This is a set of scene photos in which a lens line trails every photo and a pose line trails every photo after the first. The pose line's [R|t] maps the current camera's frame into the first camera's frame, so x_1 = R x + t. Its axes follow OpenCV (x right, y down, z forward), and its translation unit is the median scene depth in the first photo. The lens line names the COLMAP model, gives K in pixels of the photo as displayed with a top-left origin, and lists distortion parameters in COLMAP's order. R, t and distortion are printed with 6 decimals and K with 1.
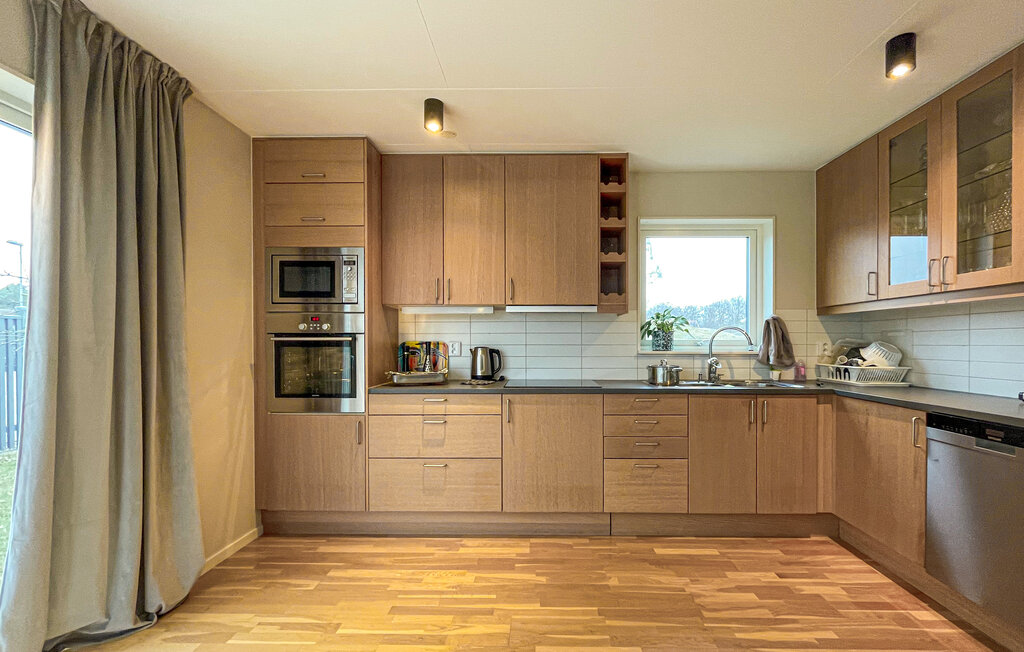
lens RADIAL K [[466.3, 0, 514.2], [0, 466.3, 341.8], [0, 0, 1]] dist [-0.001555, -0.000368]
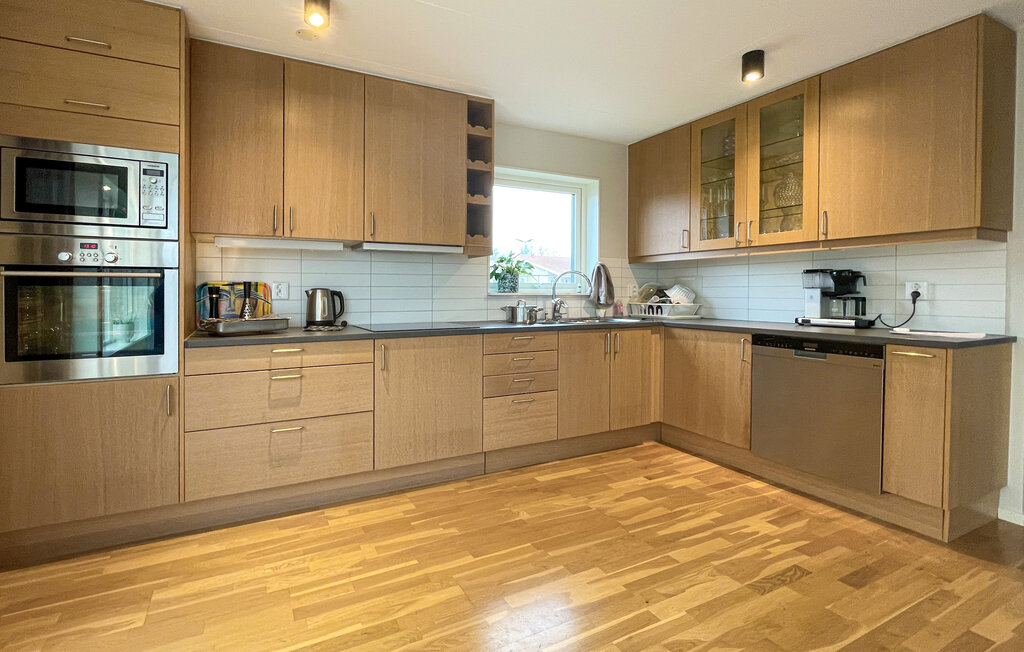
lens RADIAL K [[457.7, 0, 513.5], [0, 457.7, 288.8], [0, 0, 1]] dist [-0.001213, -0.000218]
pose [[0.879709, 0.004937, 0.475488, -0.212362], [-0.005149, 0.999986, -0.000856, 0.014068], [-0.475485, -0.001695, 0.879722, 0.096400]]
